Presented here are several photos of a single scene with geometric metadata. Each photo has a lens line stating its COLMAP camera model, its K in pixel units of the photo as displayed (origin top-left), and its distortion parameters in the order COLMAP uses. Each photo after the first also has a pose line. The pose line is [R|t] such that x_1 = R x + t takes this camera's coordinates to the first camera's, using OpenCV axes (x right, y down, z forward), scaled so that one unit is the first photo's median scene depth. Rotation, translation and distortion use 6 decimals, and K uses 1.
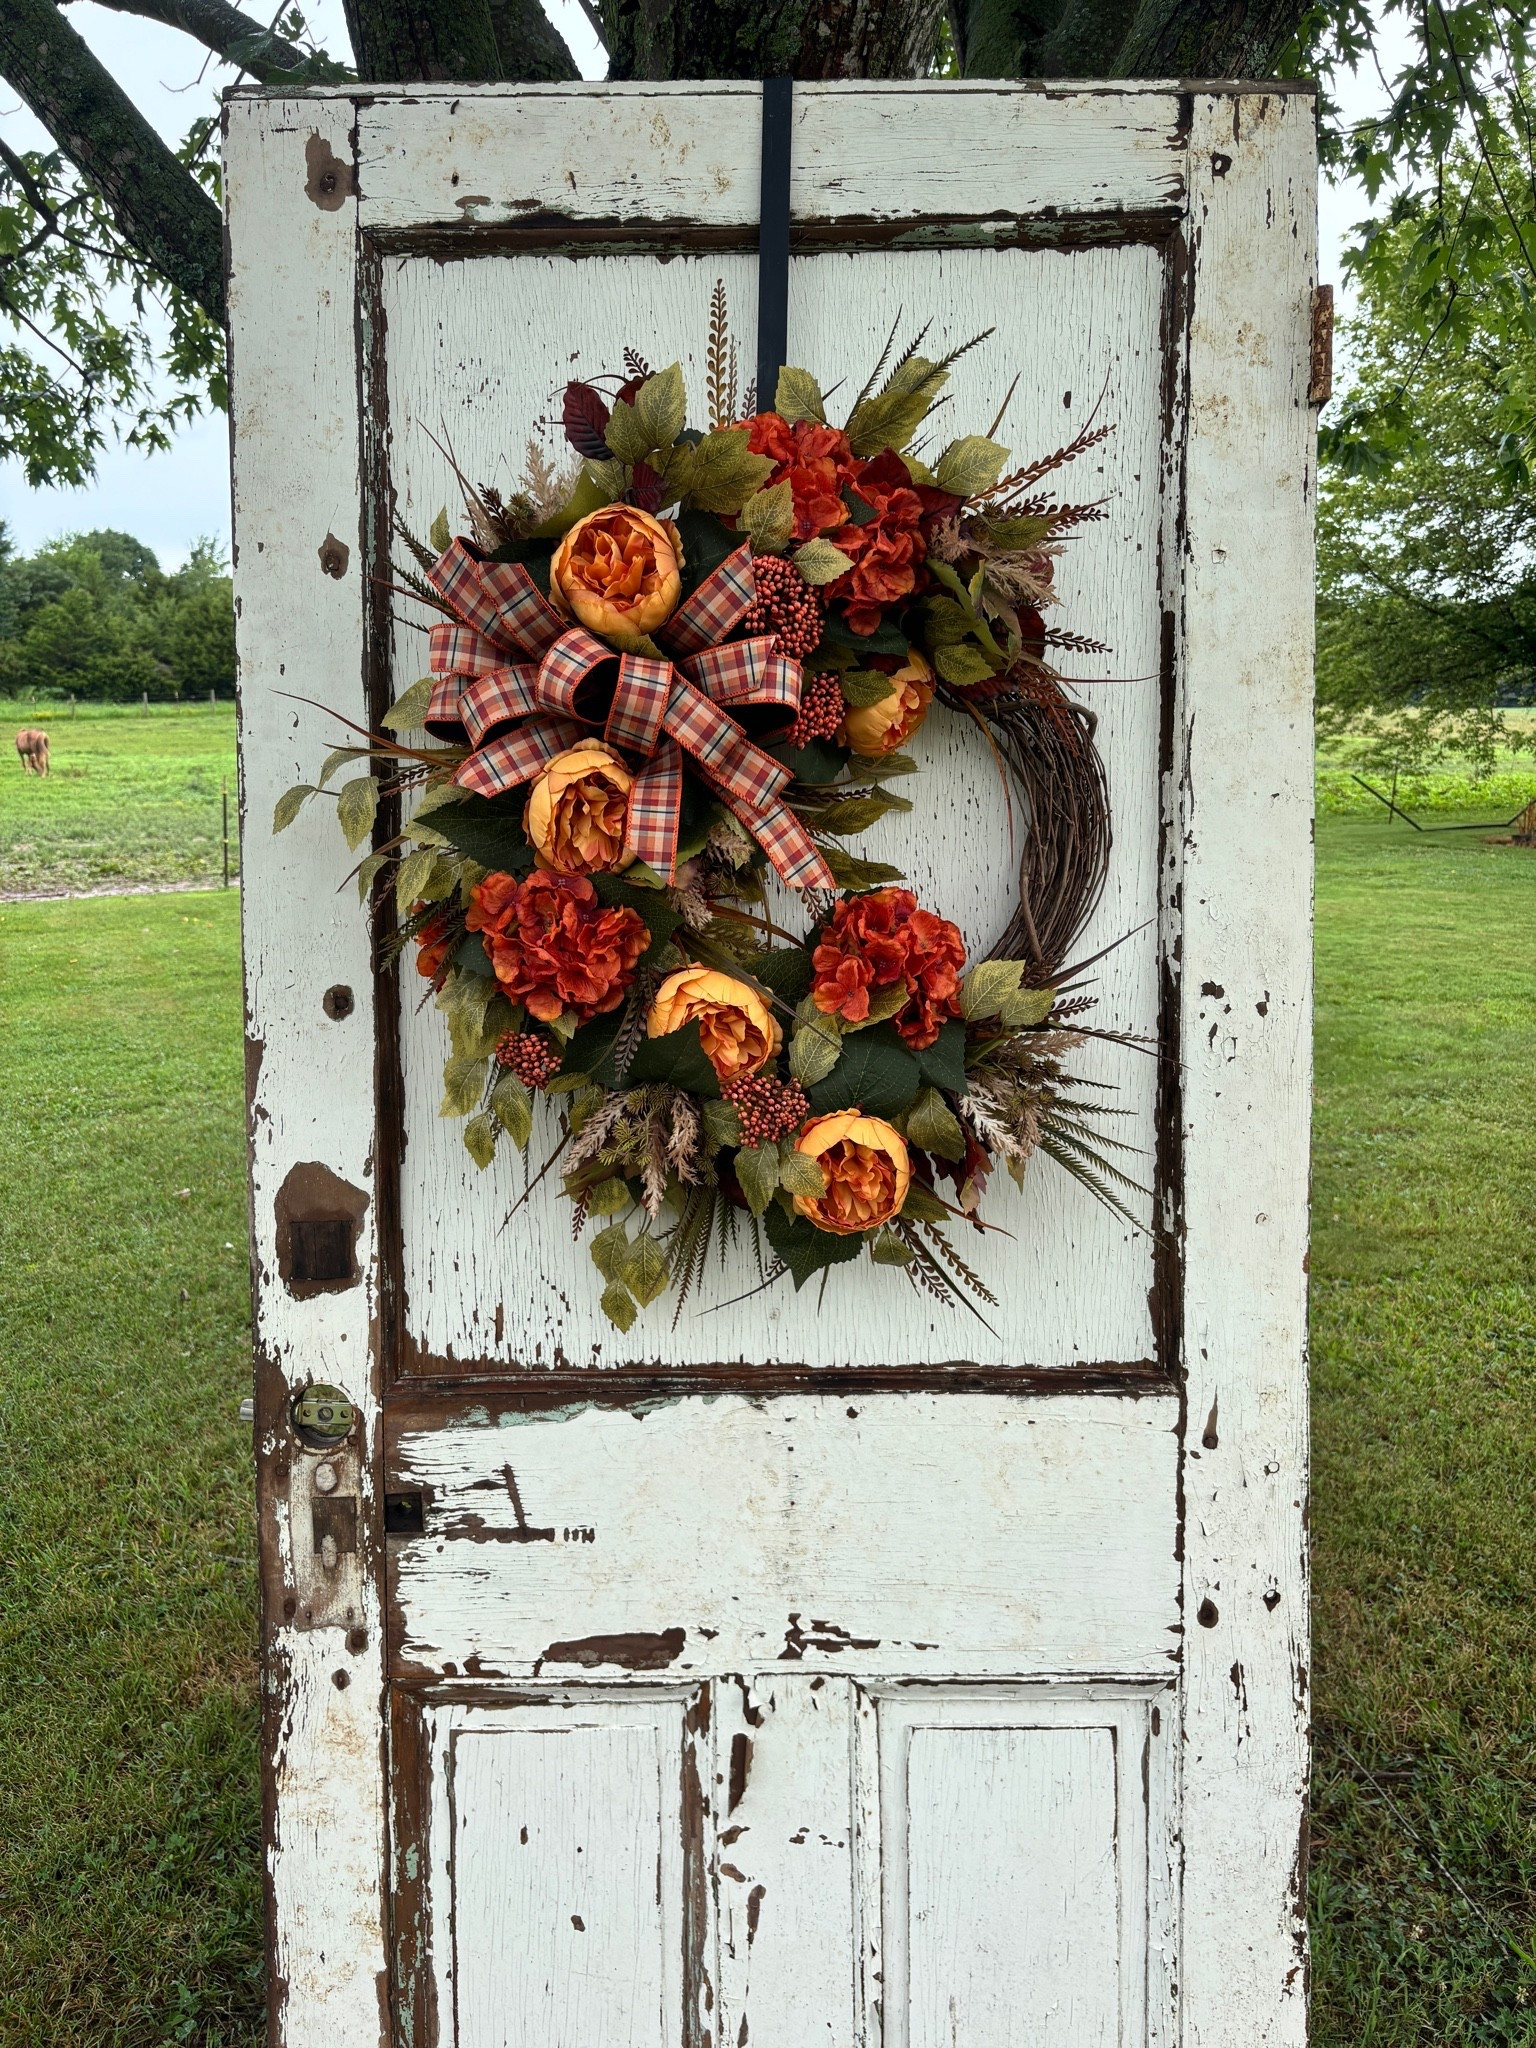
lens RADIAL K [[1513.8, 0, 764.1], [0, 1513.8, 1037.6], [0, 0, 1]] dist [0.021149, -0.029974]
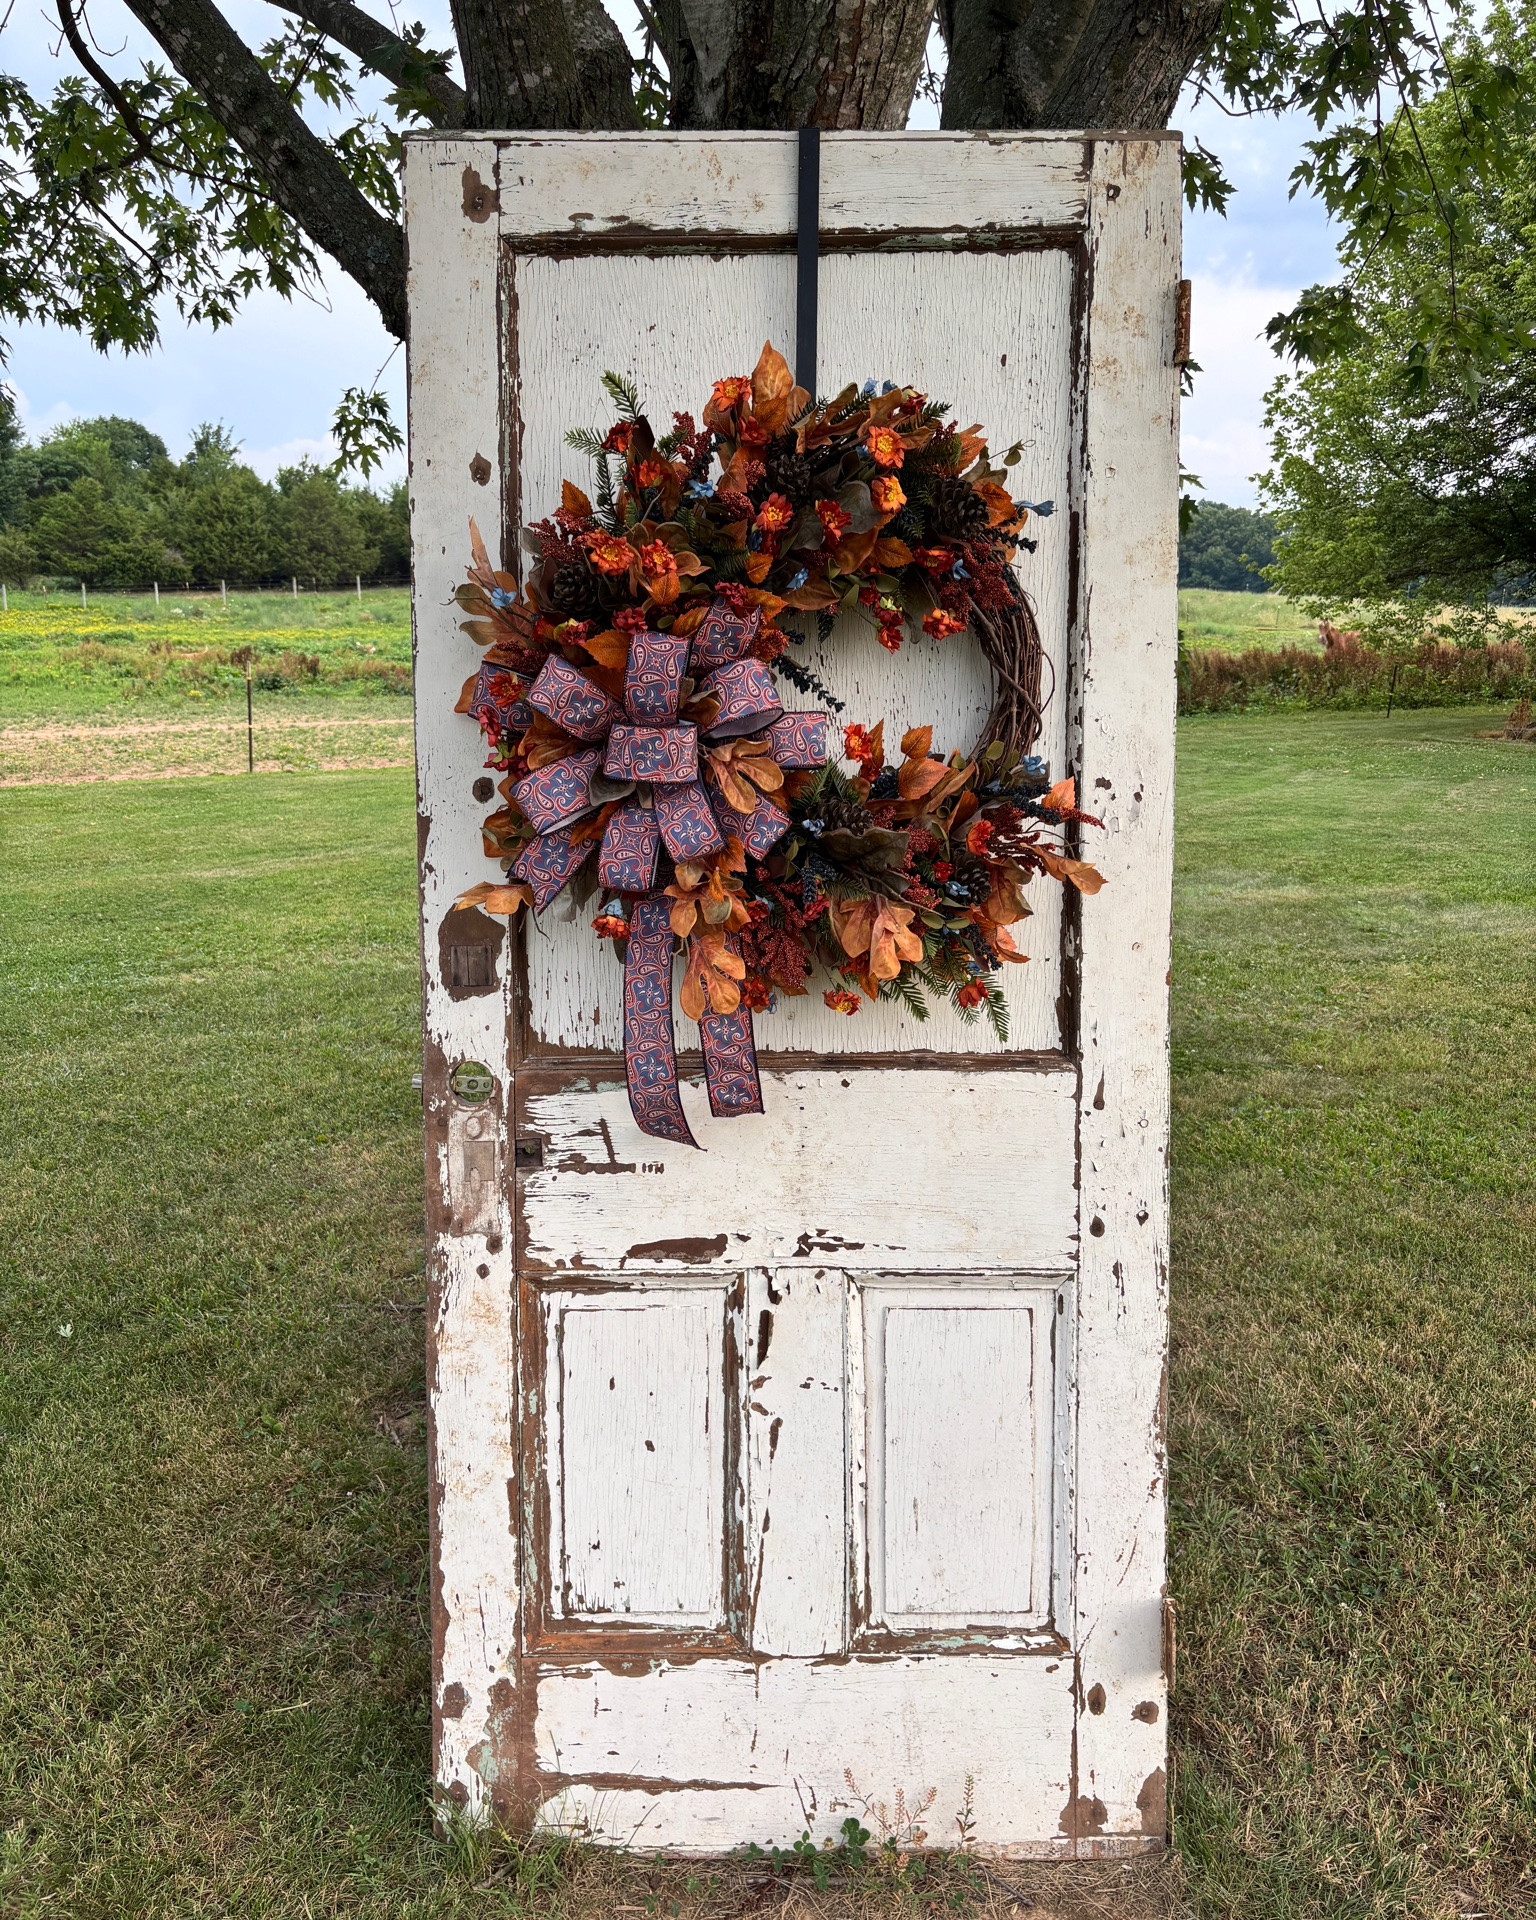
lens RADIAL K [[1510.9, 0, 768.1], [0, 1510.9, 963.7], [0, 0, 1]] dist [0.025603, -0.030841]
pose [[0.999990, 0.004463, -0.000077, -0.014868], [-0.004460, 0.999761, 0.021387, 0.106409], [0.000172, -0.021386, 0.999771, -0.405761]]
